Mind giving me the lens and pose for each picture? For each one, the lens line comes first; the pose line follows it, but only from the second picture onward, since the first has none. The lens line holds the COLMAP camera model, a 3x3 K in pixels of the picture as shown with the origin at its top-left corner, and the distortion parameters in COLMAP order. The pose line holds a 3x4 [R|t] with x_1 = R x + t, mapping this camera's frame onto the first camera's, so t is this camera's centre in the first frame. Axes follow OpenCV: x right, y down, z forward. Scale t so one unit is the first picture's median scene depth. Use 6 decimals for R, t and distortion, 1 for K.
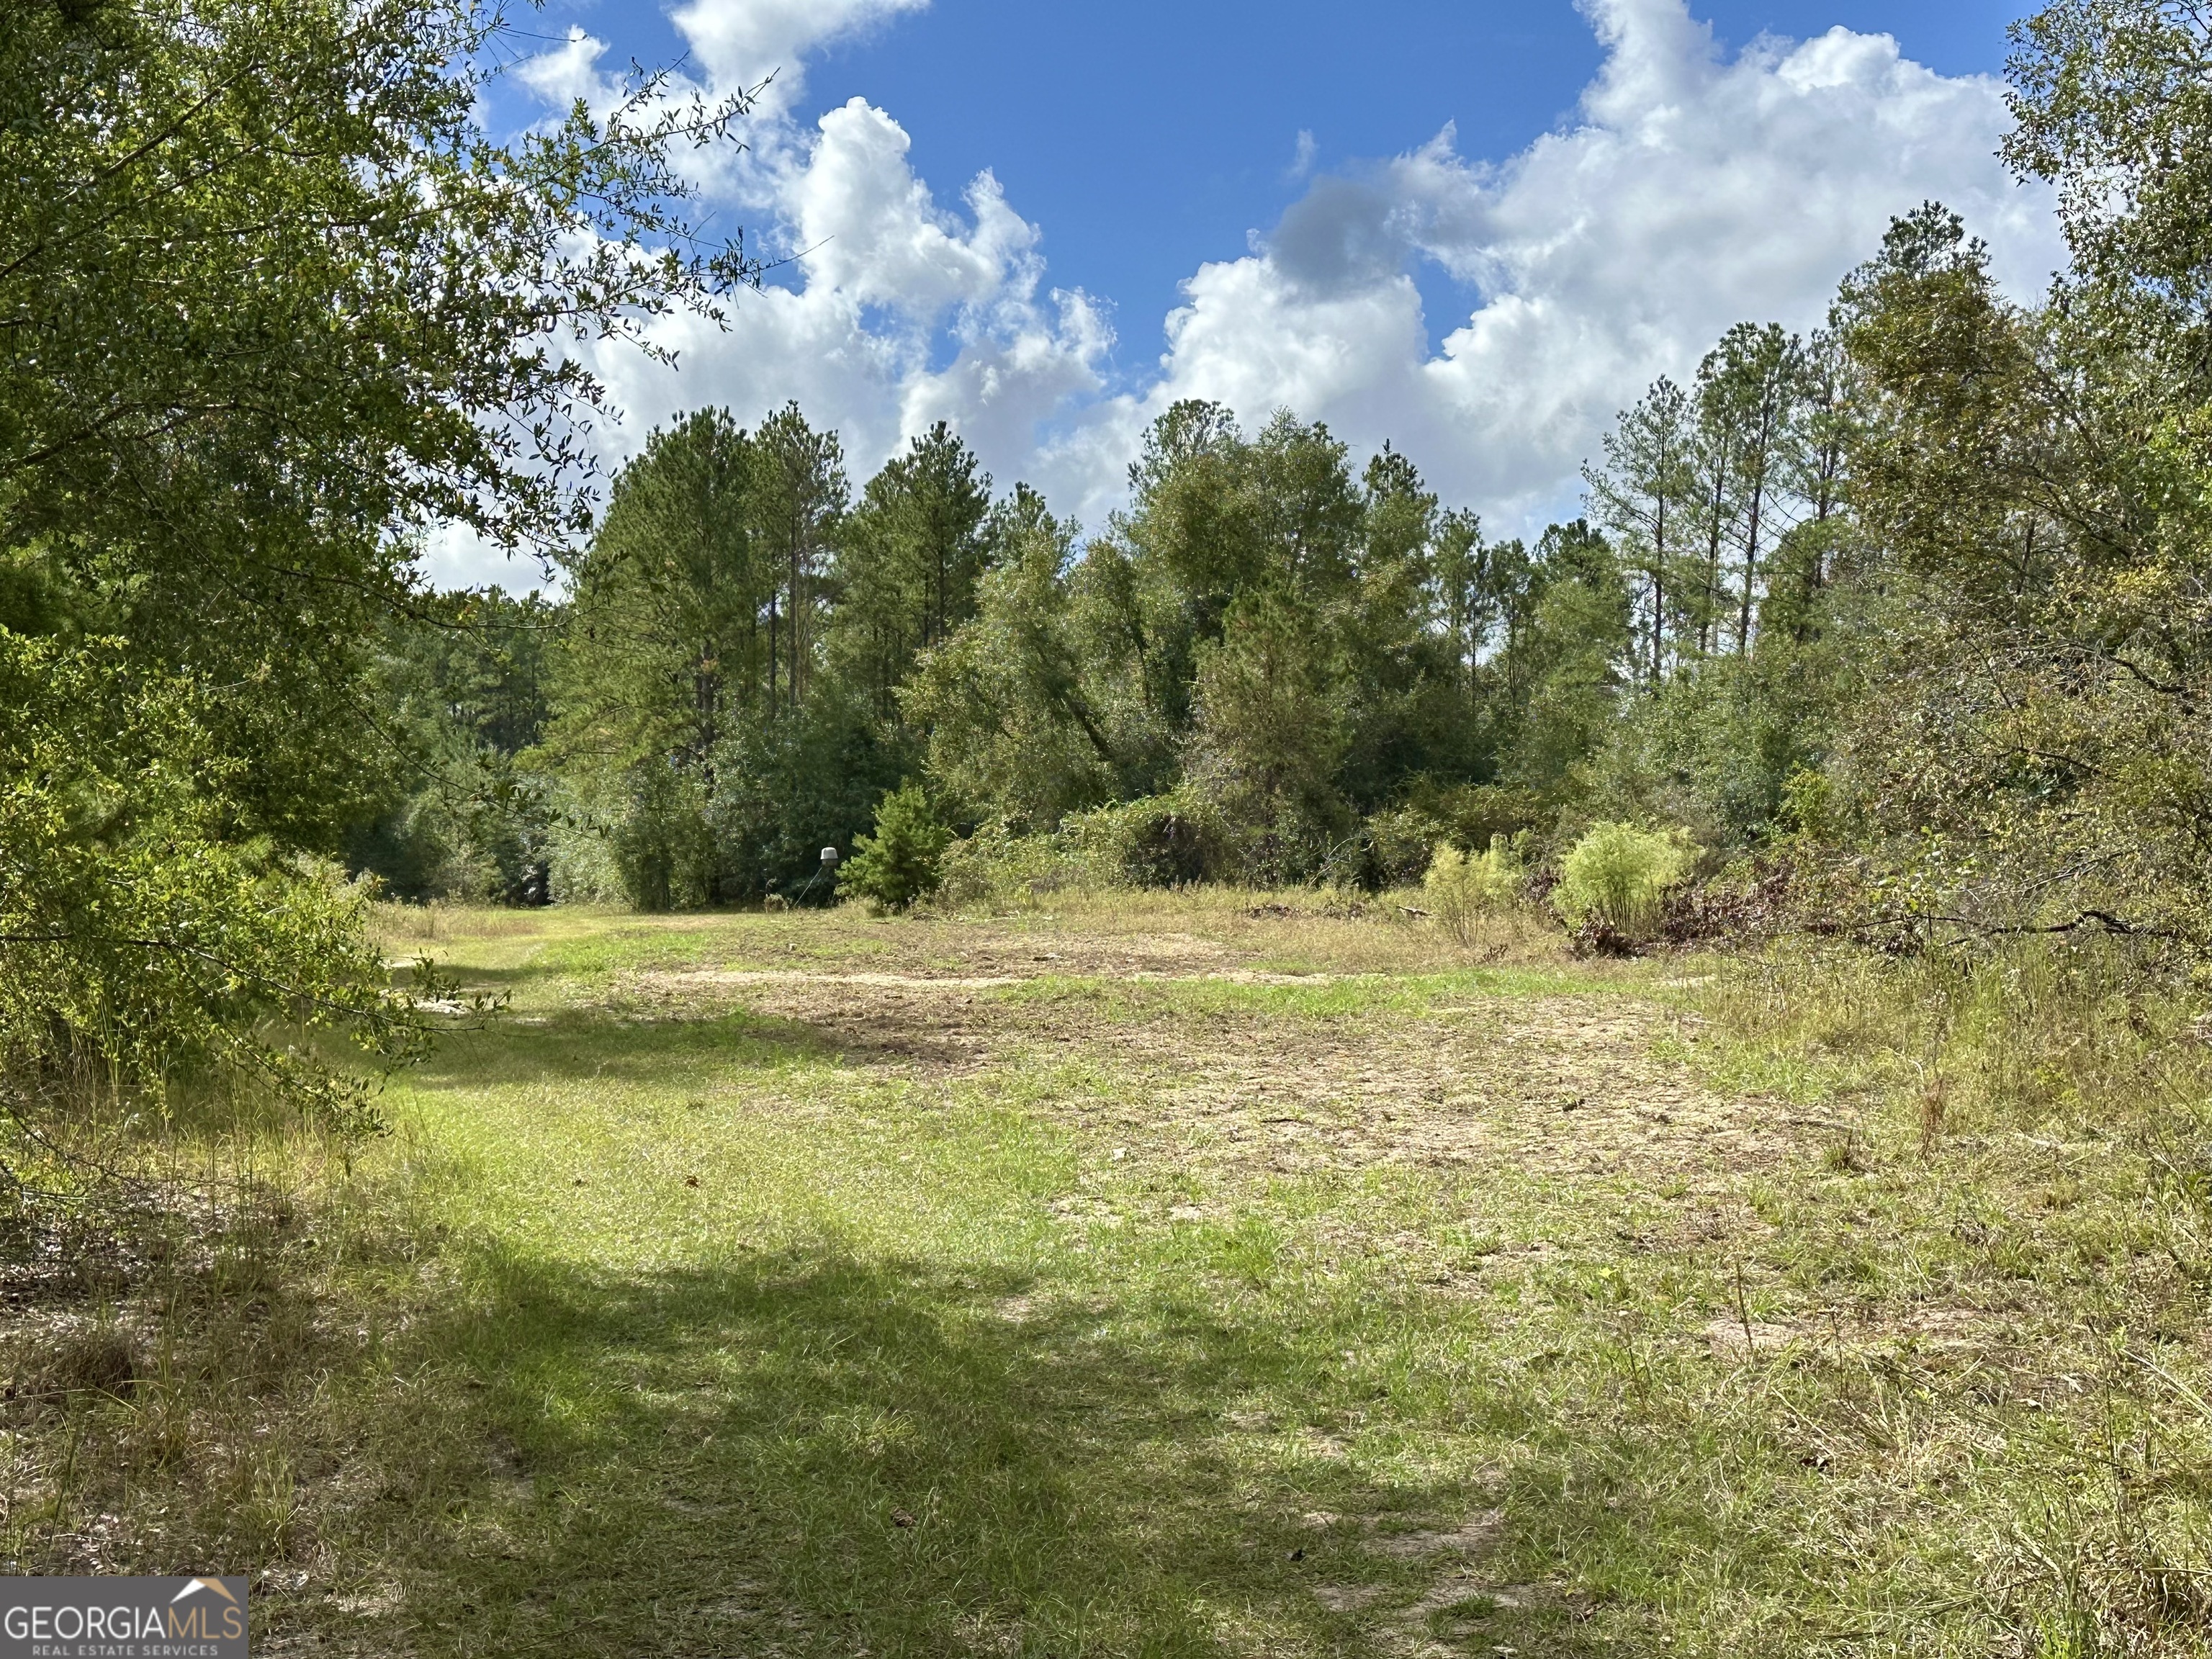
lens RADIAL K [[2916.5, 0, 1106.0], [0, 2916.5, 829.5], [0, 0, 1]] dist [0.147617, -0.002999]
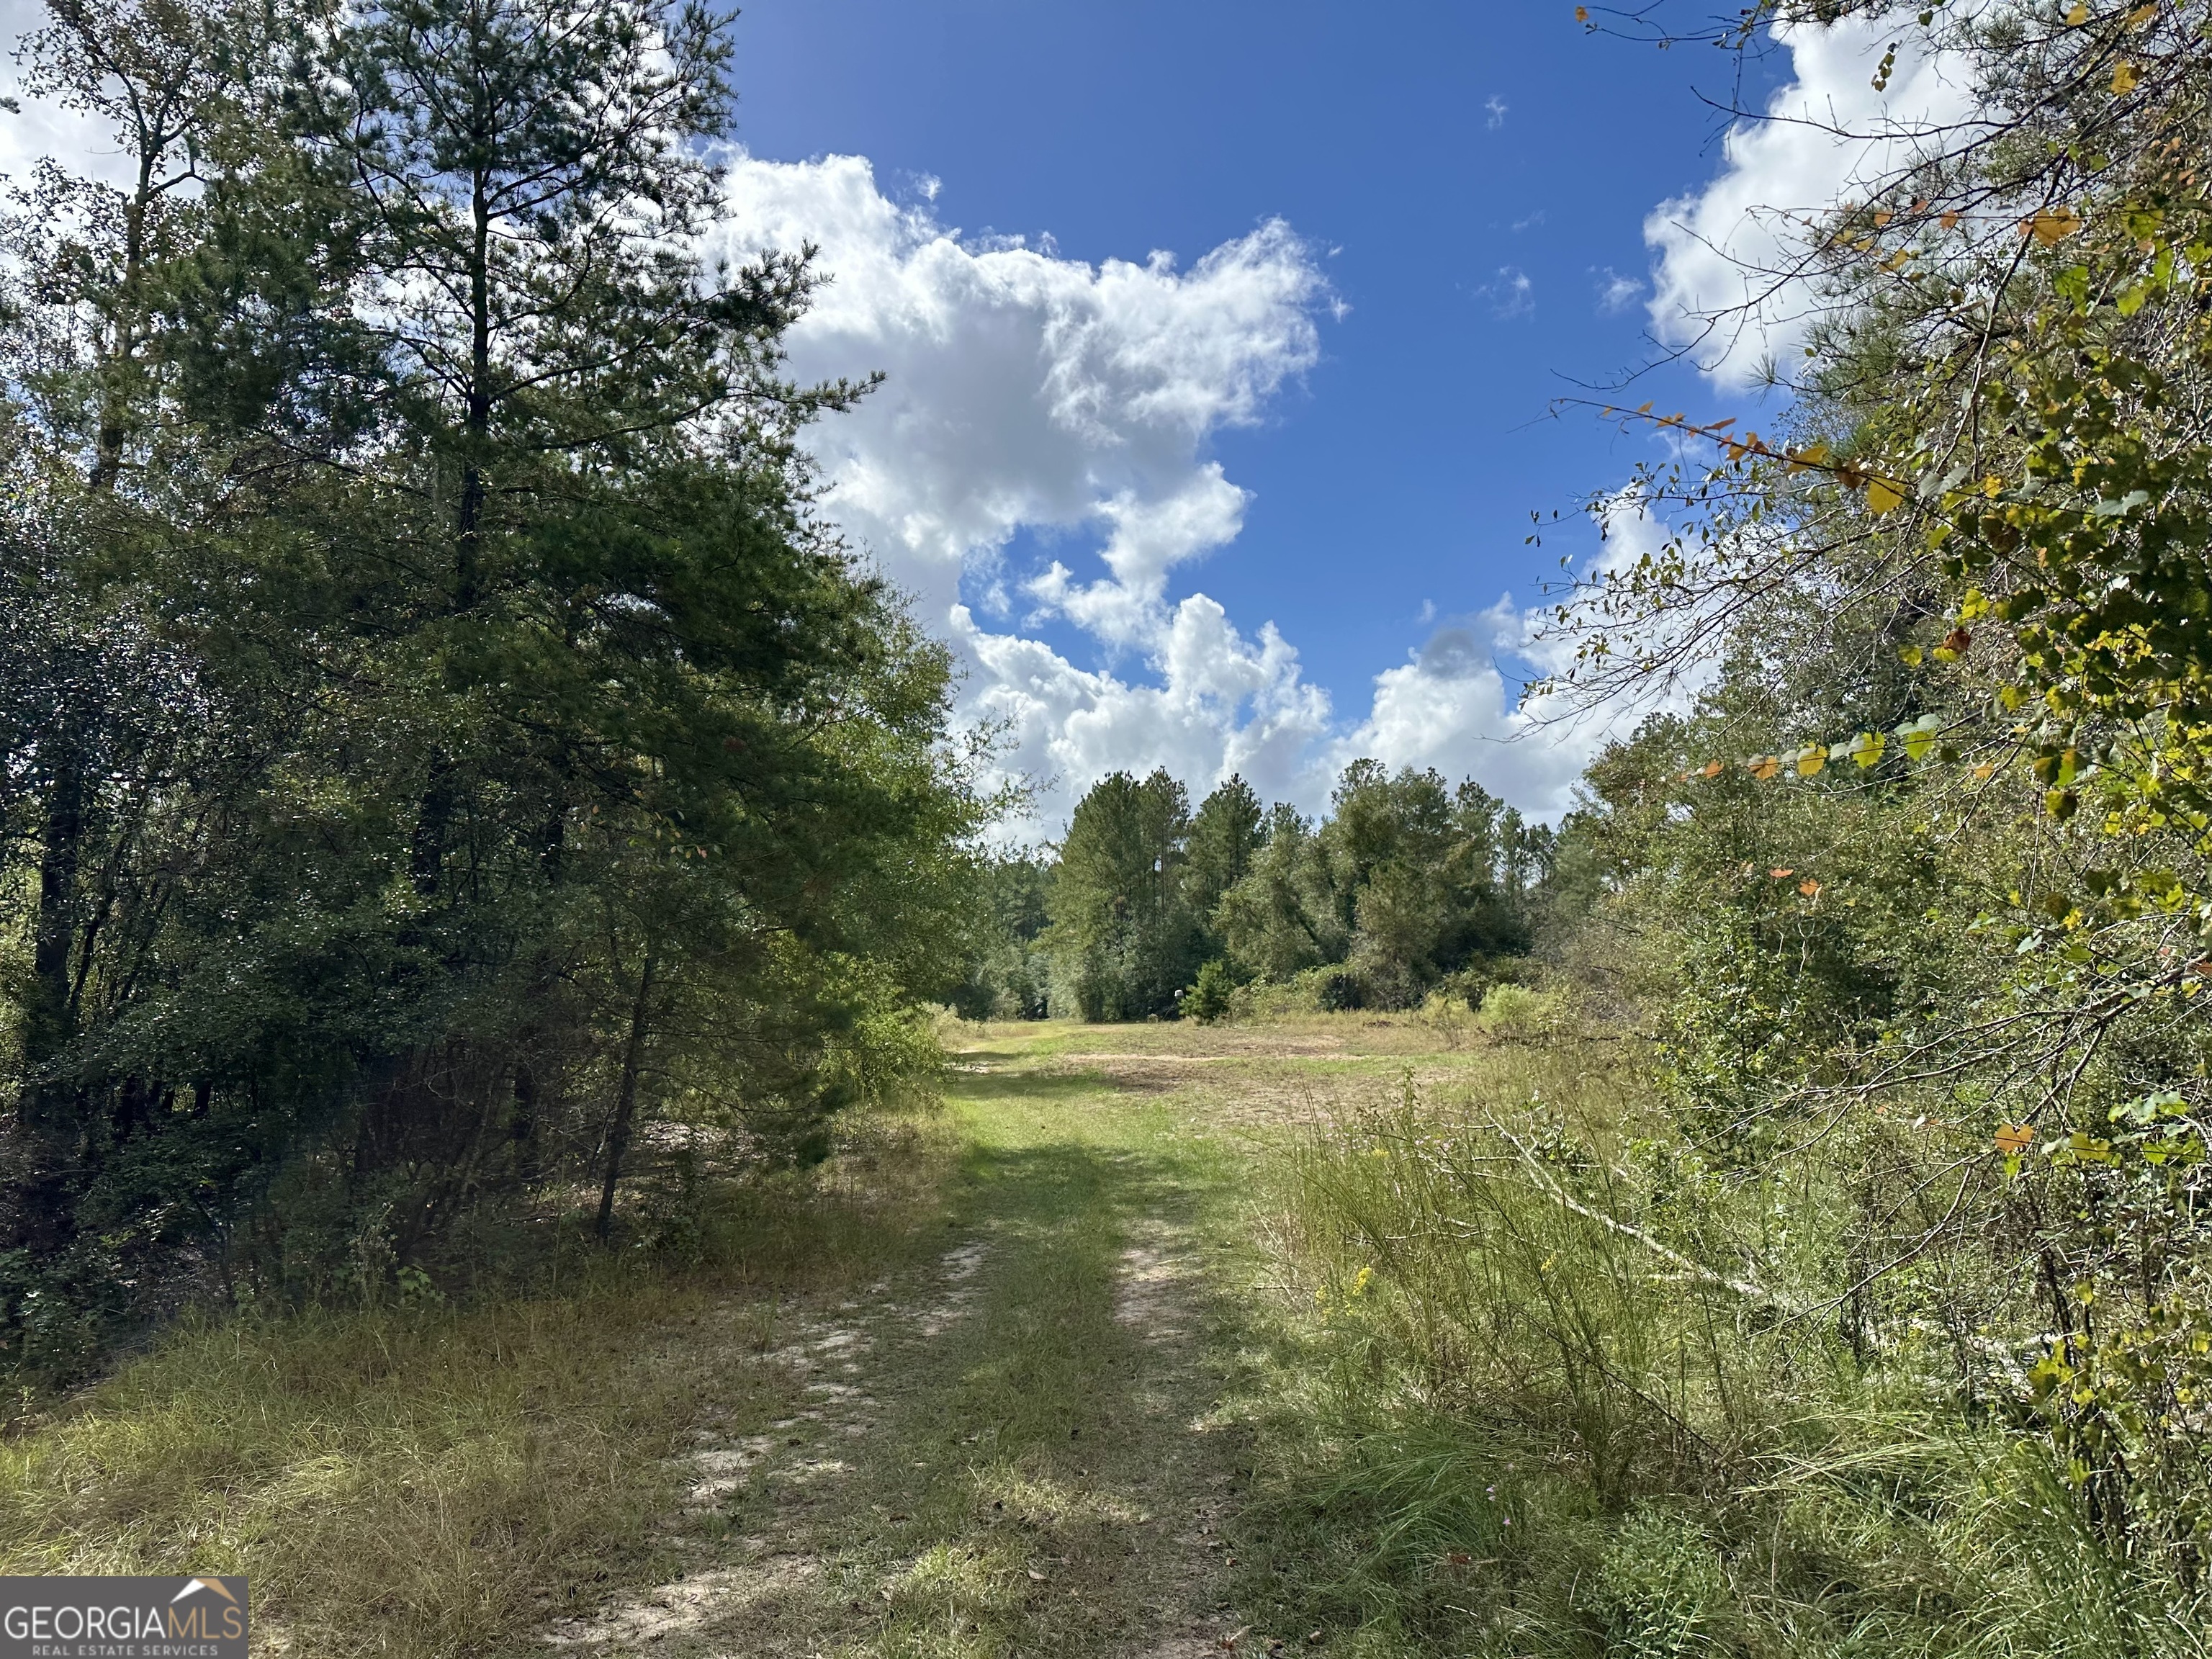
lens RADIAL K [[1567.9, 0, 1106.0], [0, 1567.9, 829.5], [0, 0, 1]] dist [0.107198, -0.000046]
pose [[0.988091, -0.025178, -0.151795, 0.020922], [0.011124, 0.995629, -0.092733, -0.004087], [0.153466, 0.089940, 0.984052, -0.073060]]
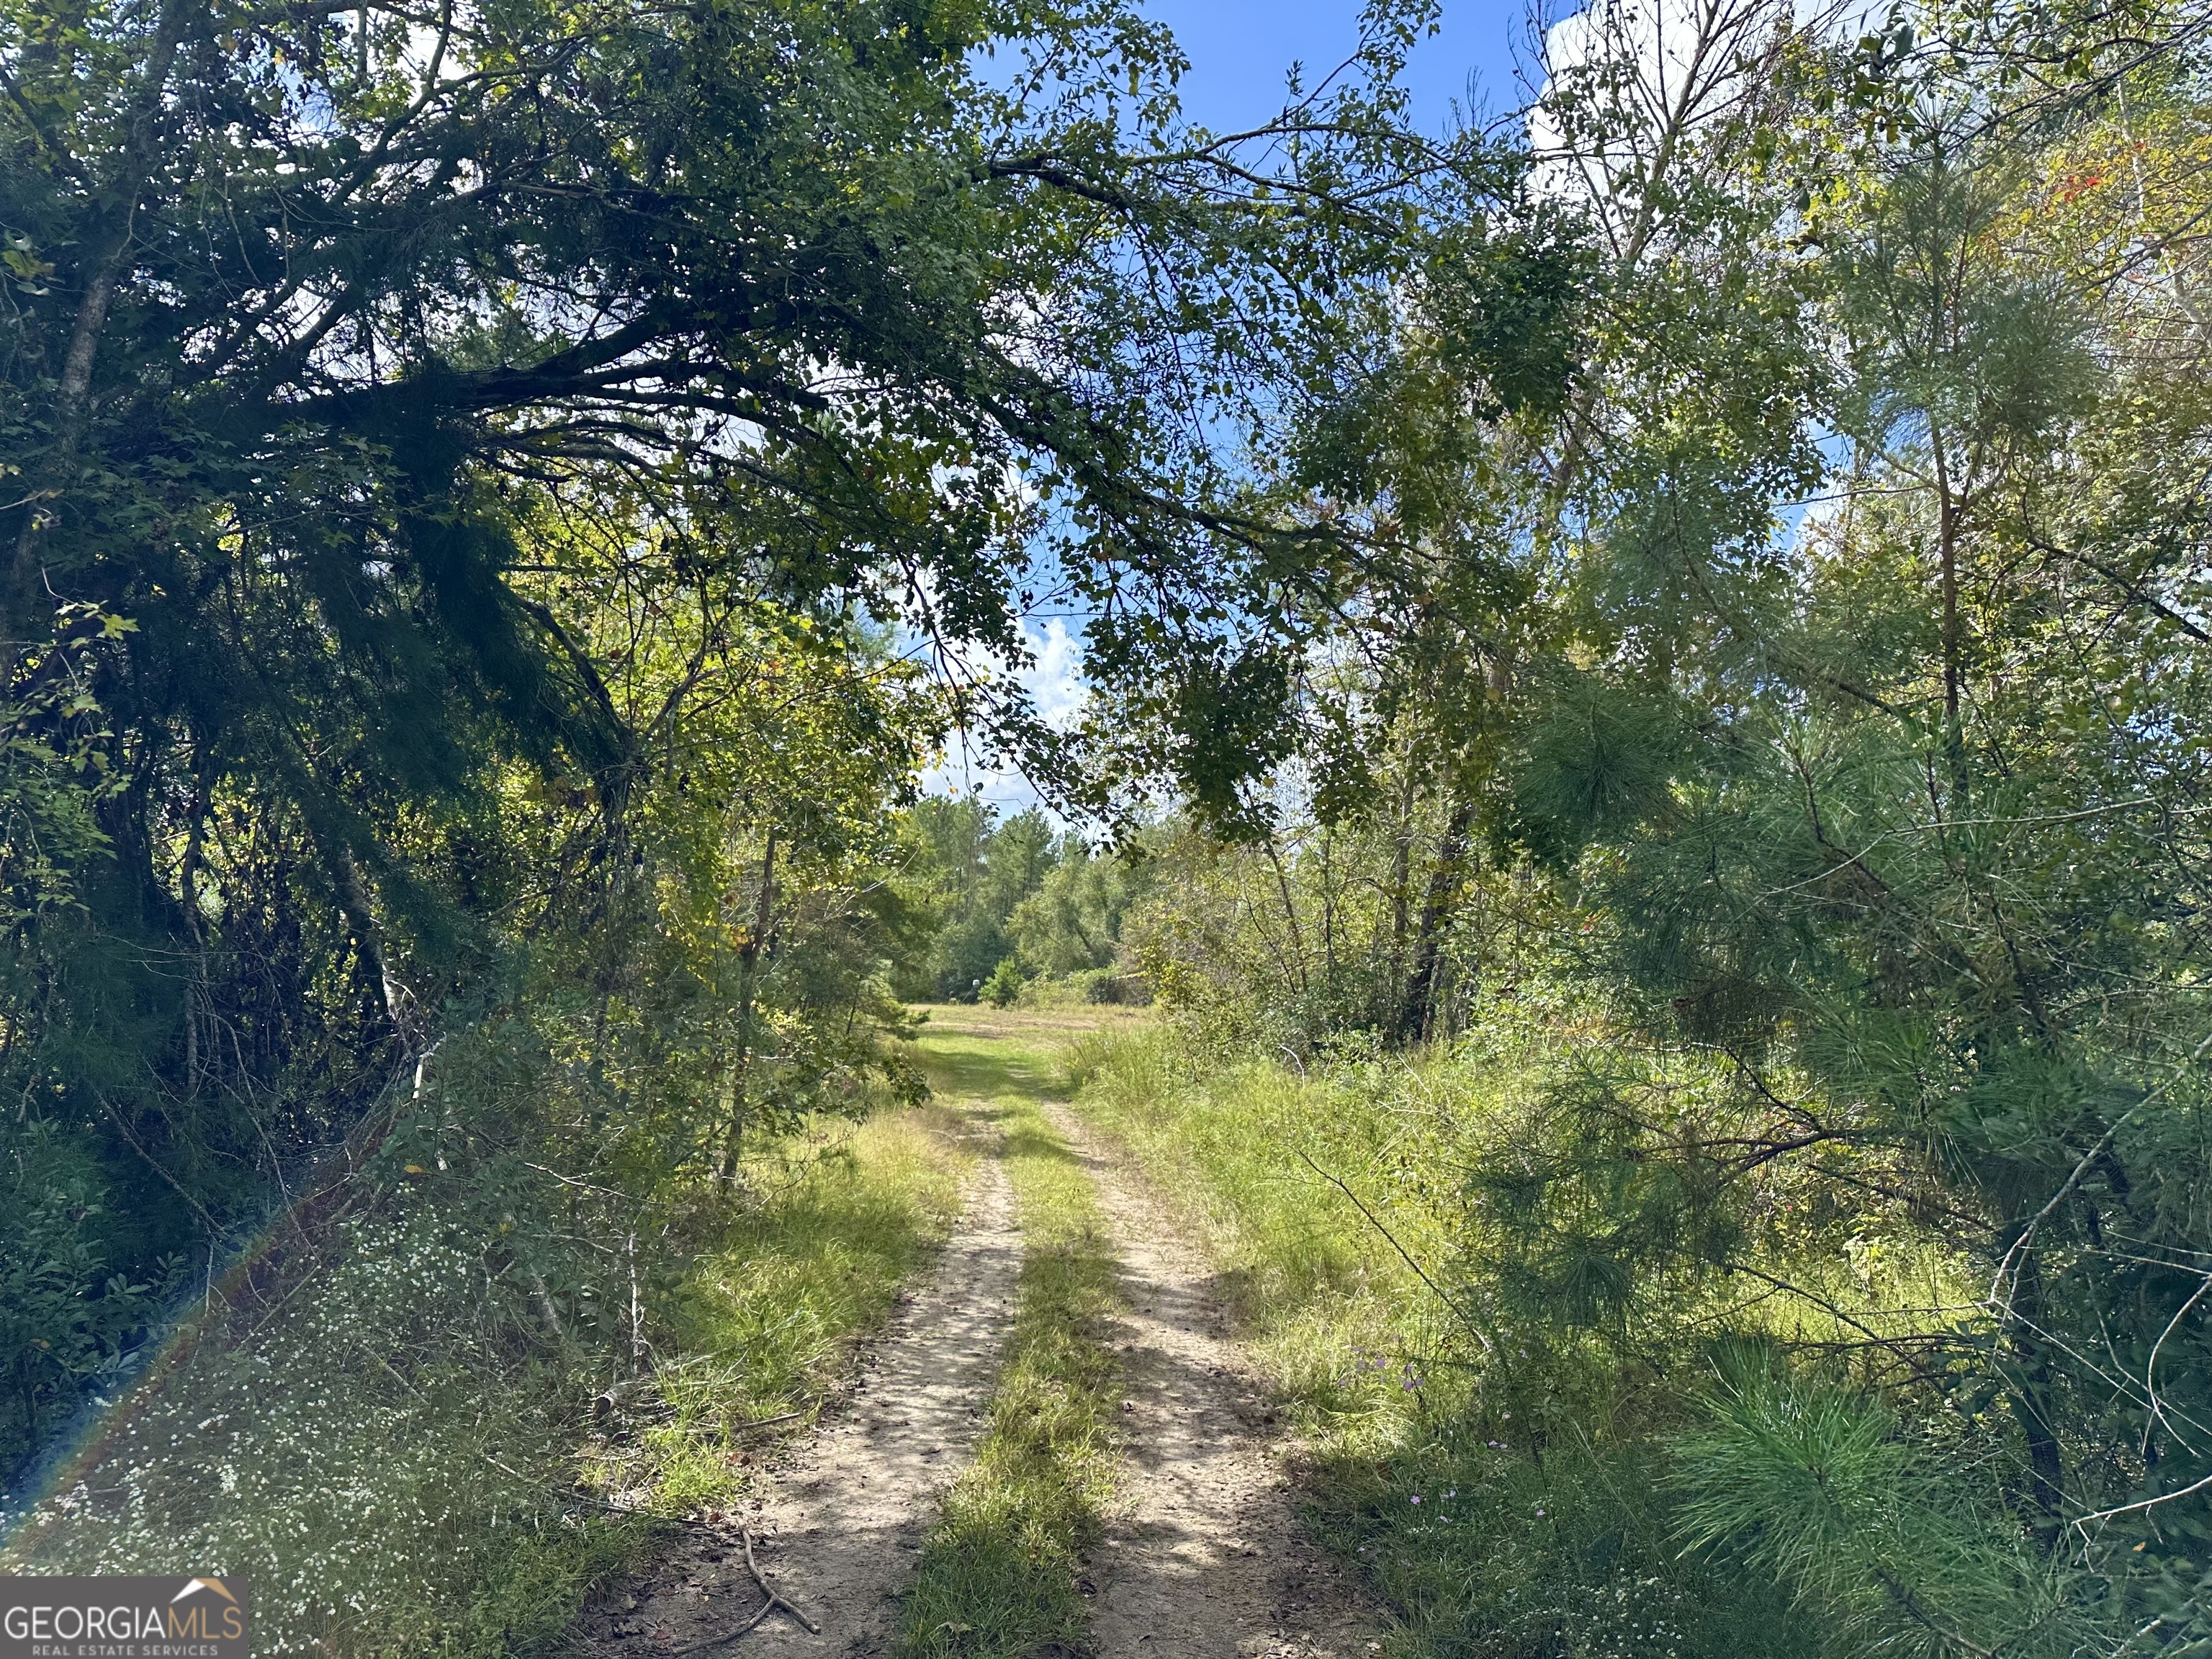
lens RADIAL K [[1567.9, 0, 1106.0], [0, 1567.9, 829.5], [0, 0, 1]] dist [0.107198, -0.000046]
pose [[0.998278, 0.055874, -0.017839, 0.030033], [-0.057245, 0.994390, -0.088946, -0.008289], [0.012770, 0.089814, 0.995877, -0.321786]]
